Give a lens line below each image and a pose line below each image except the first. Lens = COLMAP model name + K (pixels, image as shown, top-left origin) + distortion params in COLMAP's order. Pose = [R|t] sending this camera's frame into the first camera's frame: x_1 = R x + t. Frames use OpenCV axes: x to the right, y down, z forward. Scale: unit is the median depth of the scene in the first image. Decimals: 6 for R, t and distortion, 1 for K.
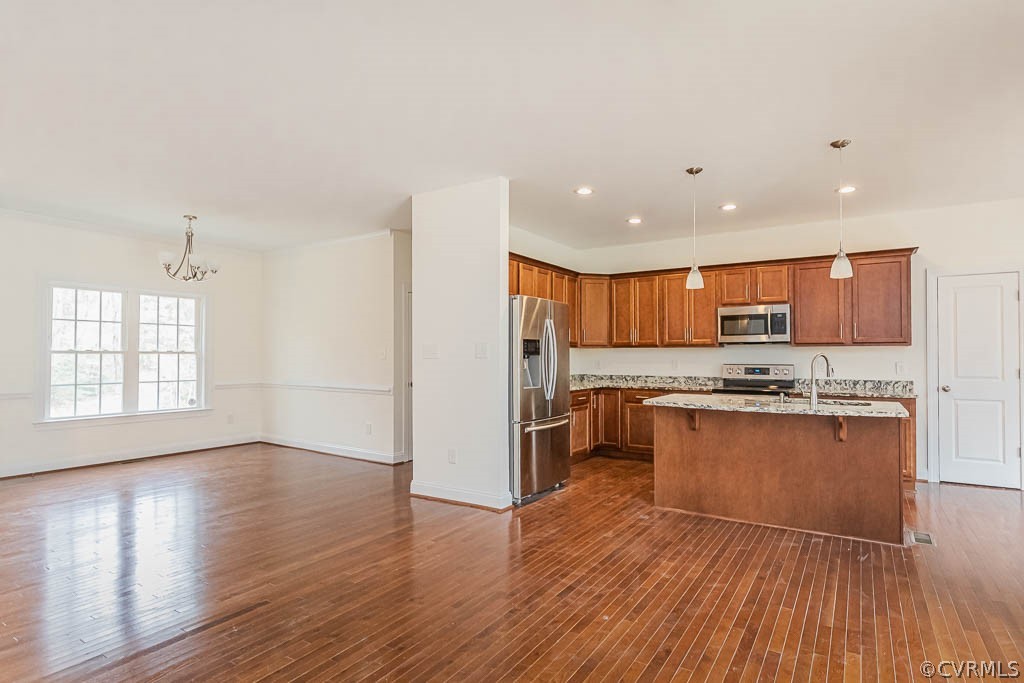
lens RADIAL K [[505.5, 0, 512.0], [0, 505.5, 341.5], [0, 0, 1]] dist [-0.000508, -0.000127]
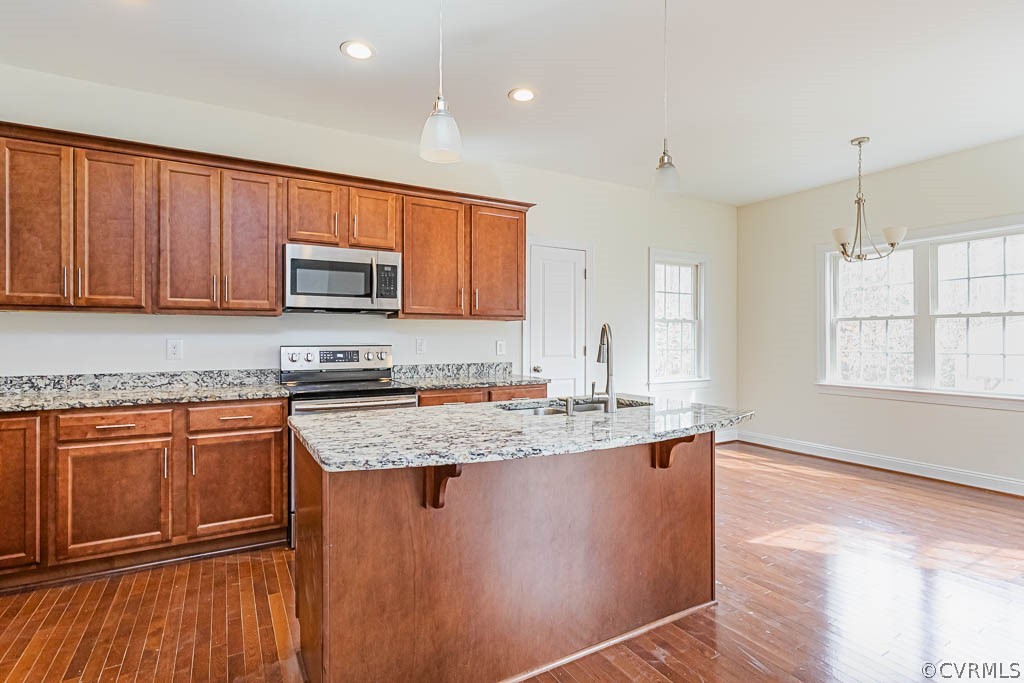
lens RADIAL K [[503.4, 0, 512.0], [0, 503.4, 341.5], [0, 0, 1]] dist [0.001561, 0.000428]
pose [[0.433865, -0.003668, 0.900971, 0.020882], [-0.024470, 0.999575, 0.015854, 0.026431], [-0.900646, -0.028925, 0.433591, 0.566396]]
